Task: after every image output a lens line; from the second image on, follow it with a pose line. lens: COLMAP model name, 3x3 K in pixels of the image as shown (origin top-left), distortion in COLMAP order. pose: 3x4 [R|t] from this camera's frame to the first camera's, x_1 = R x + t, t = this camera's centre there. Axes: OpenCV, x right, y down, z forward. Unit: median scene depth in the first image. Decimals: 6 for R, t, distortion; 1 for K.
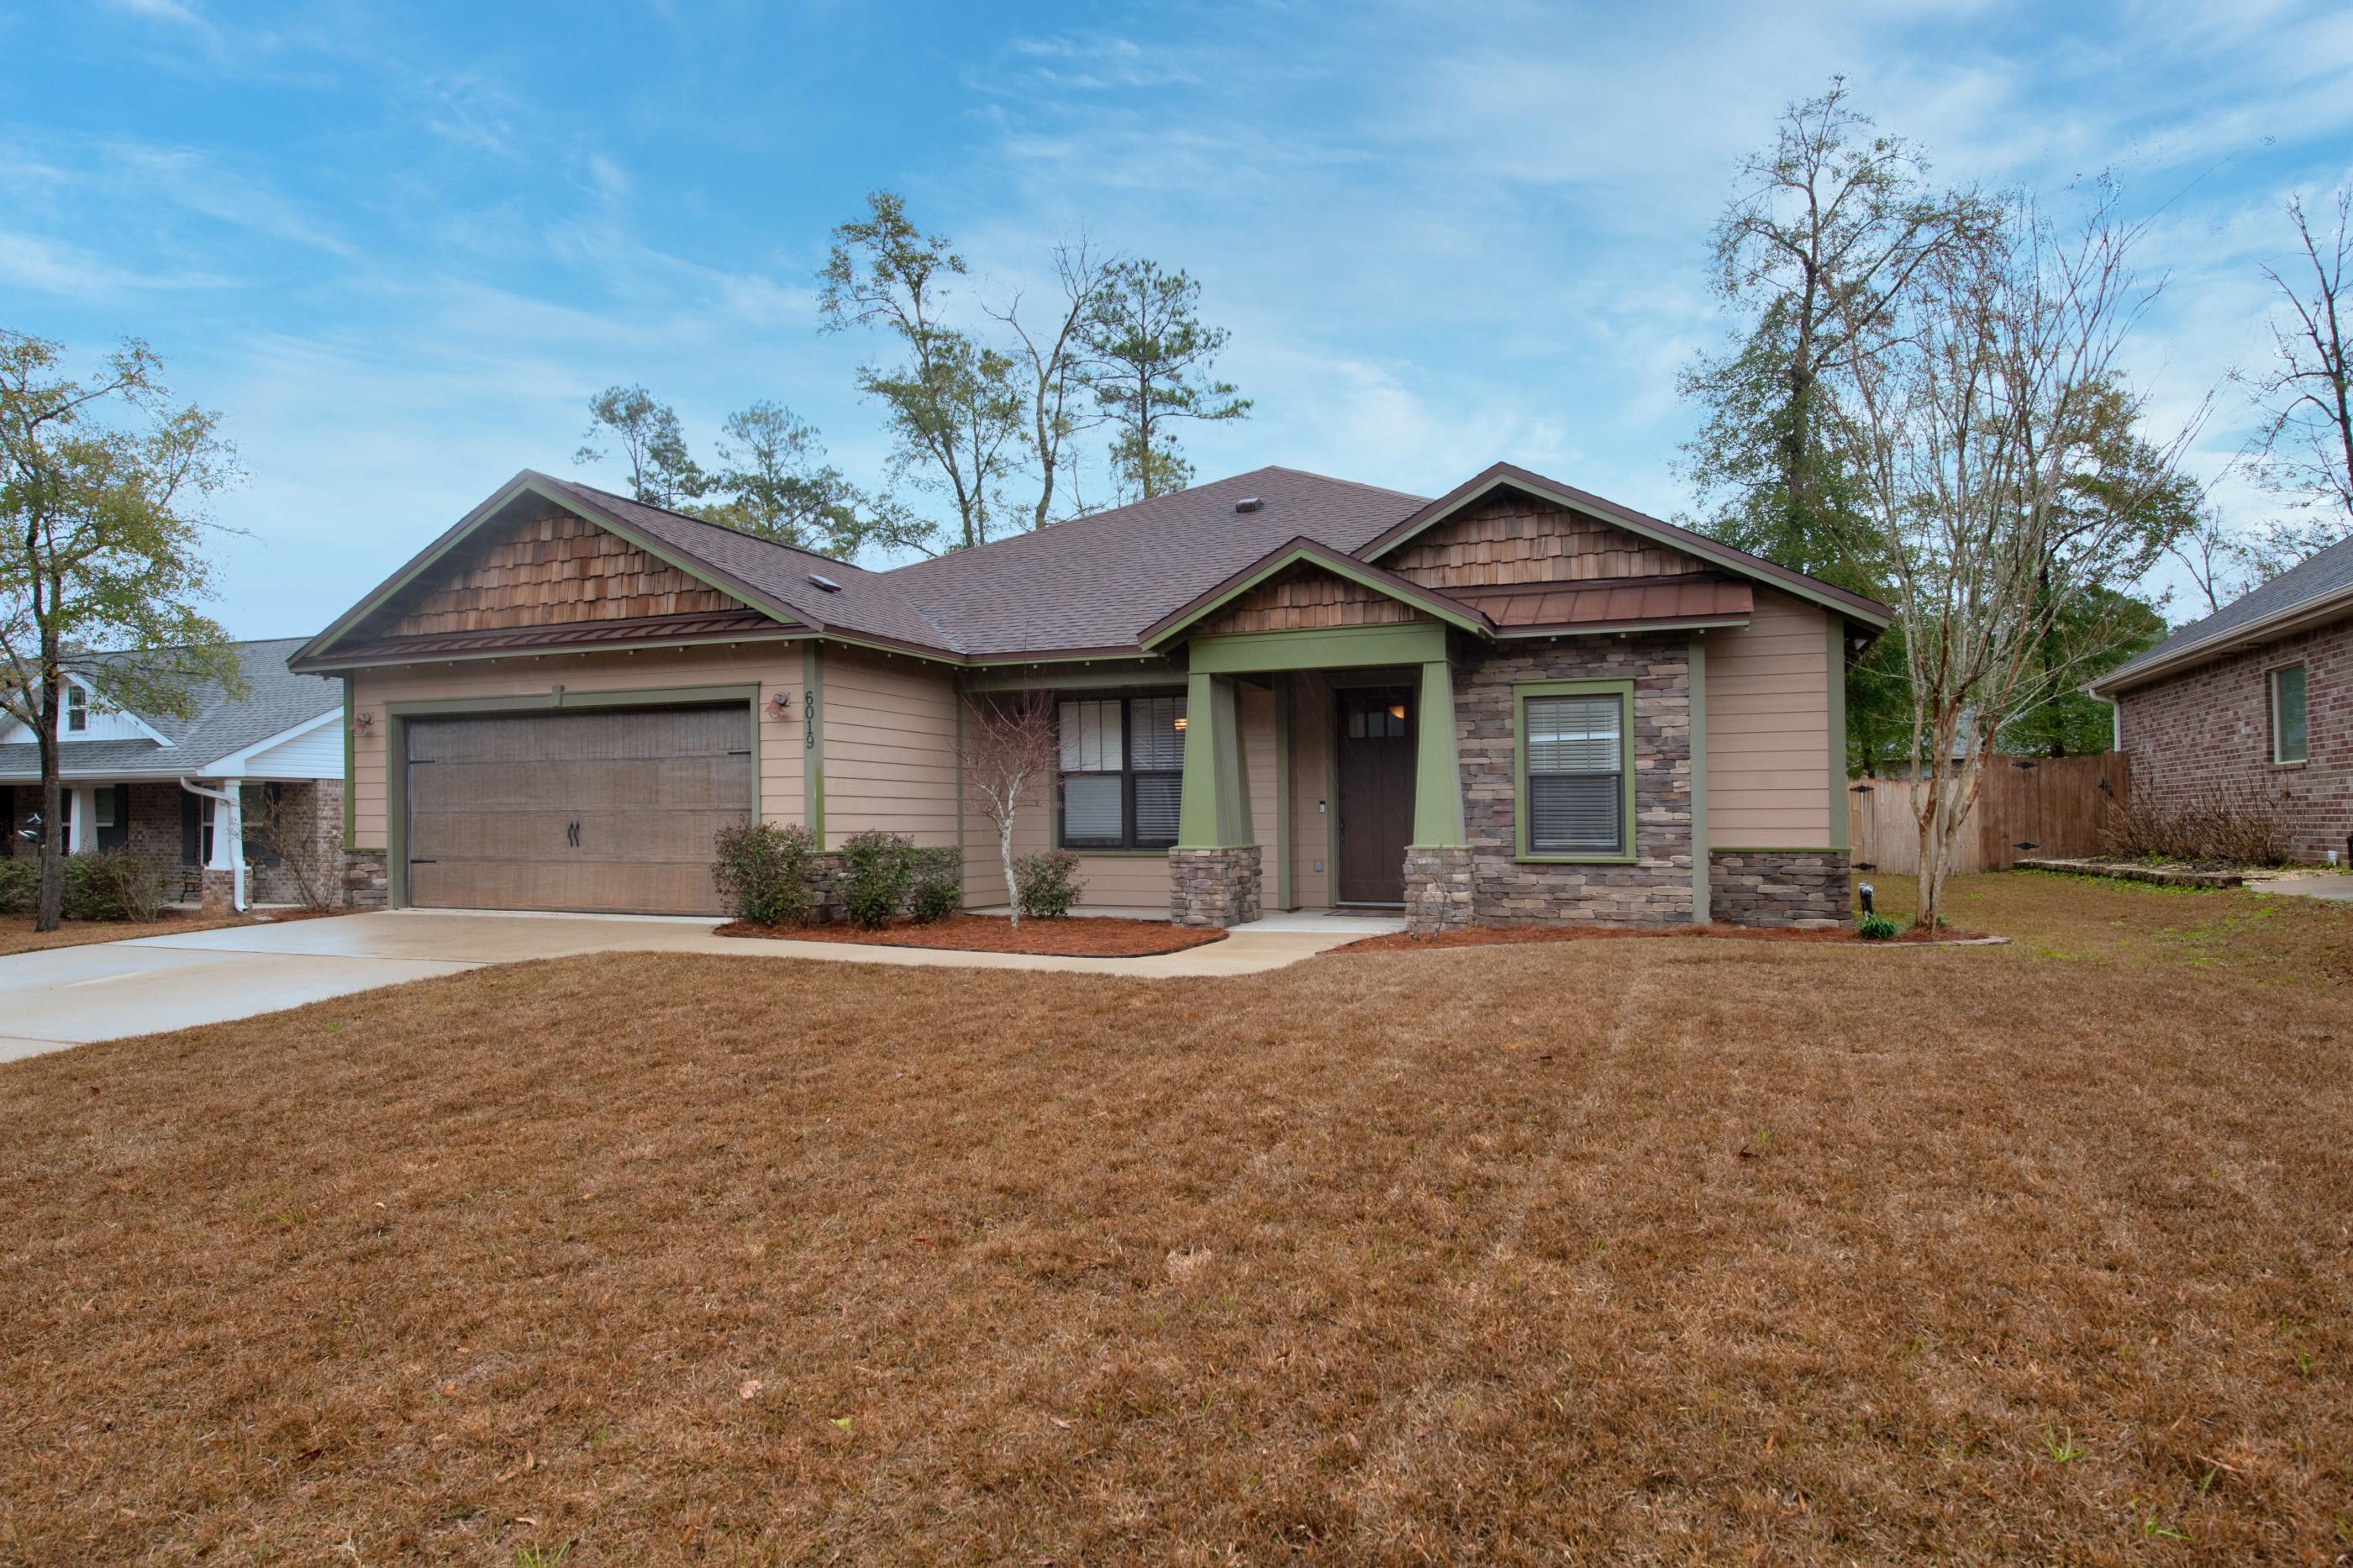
lens RADIAL K [[1350.1, 0, 1175.7], [0, 1350.1, 781.8], [0, 0, 1]] dist [-0.000015, -0.000007]
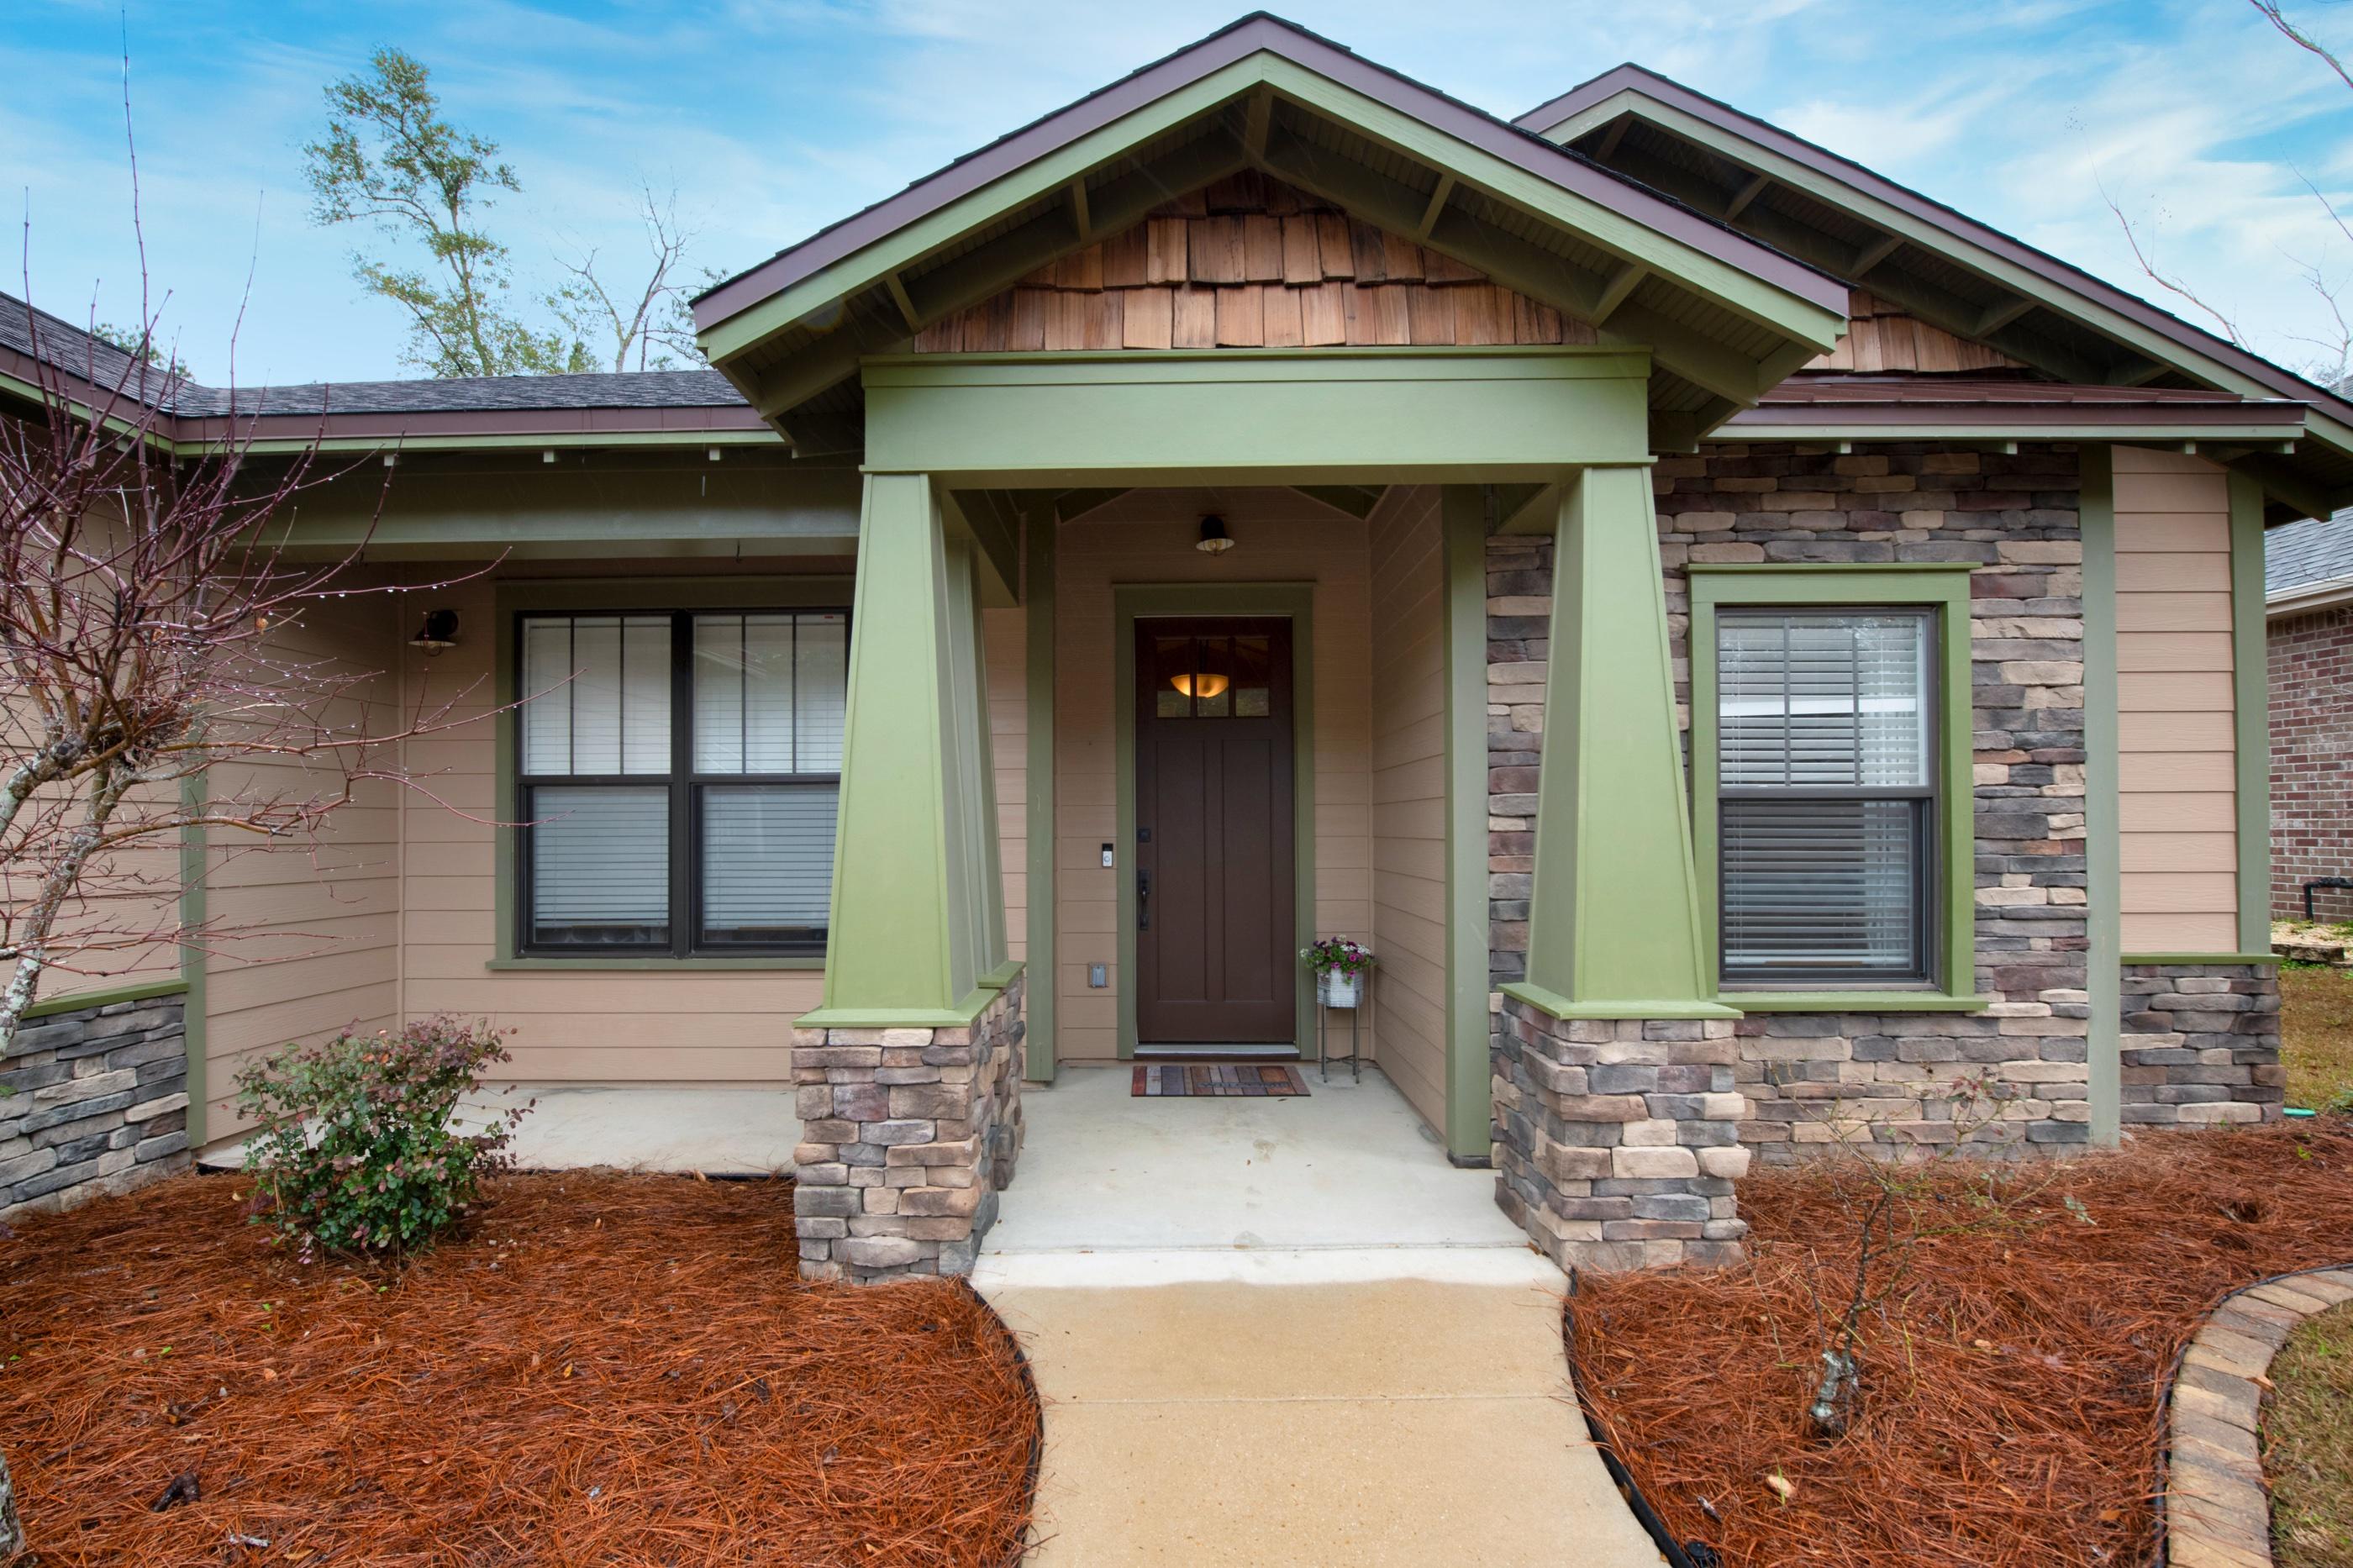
lens RADIAL K [[996.4, 0, 1128.4], [0, 996.4, 784.5], [0, 0, 1]] dist [0.002382, -0.003387]
pose [[0.940856, 0.014641, 0.338490, -0.010971], [-0.010192, 0.999837, -0.014917, -0.002172], [-0.338653, 0.010585, 0.940852, 0.781829]]
